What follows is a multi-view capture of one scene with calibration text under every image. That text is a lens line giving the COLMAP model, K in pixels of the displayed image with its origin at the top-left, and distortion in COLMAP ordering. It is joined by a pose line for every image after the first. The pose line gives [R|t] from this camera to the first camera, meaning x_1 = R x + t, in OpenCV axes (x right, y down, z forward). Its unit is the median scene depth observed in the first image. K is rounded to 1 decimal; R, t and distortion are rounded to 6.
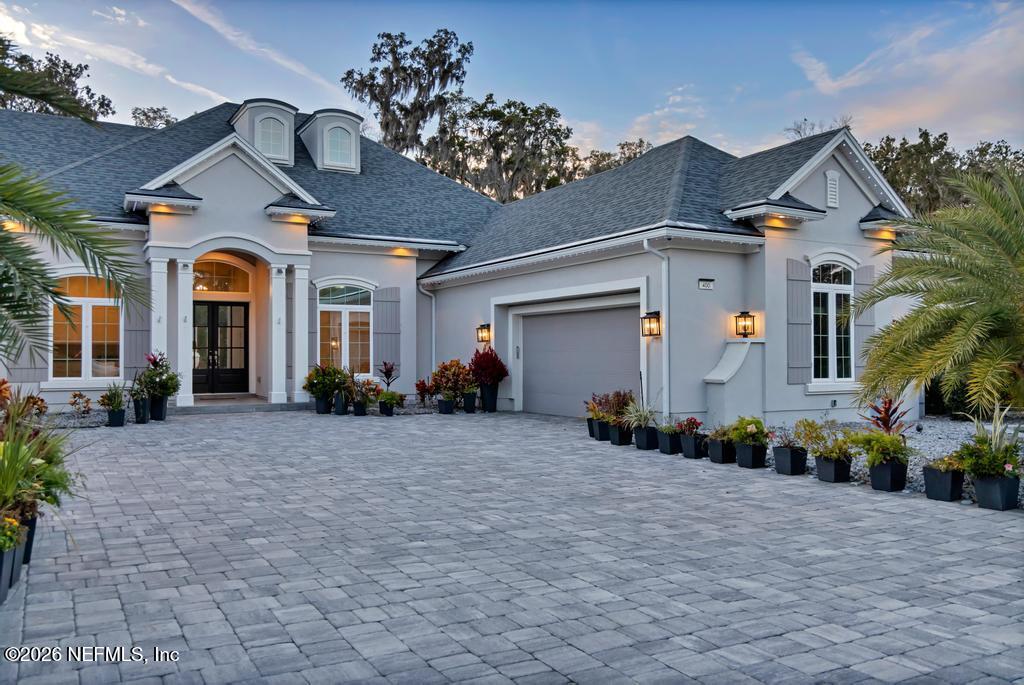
lens RADIAL K [[844.9, 0, 512.0], [0, 844.9, 342.5], [0, 0, 1]] dist [0.001549, 0.000176]
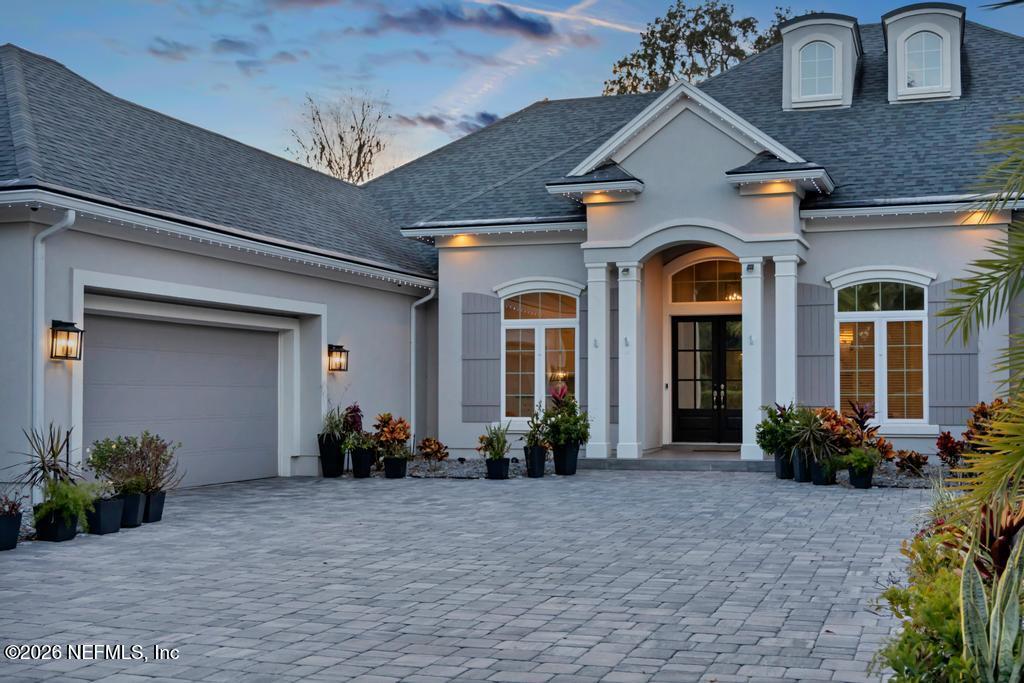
lens RADIAL K [[1210.0, 0, 512.0], [0, 1210.0, 341.5], [0, 0, 1]] dist [-0.000663, -0.012452]
pose [[0.659239, -0.028454, -0.751395, 0.332125], [0.010483, 0.999534, -0.028654, 0.001573], [0.751860, 0.011013, 0.659231, 0.210538]]
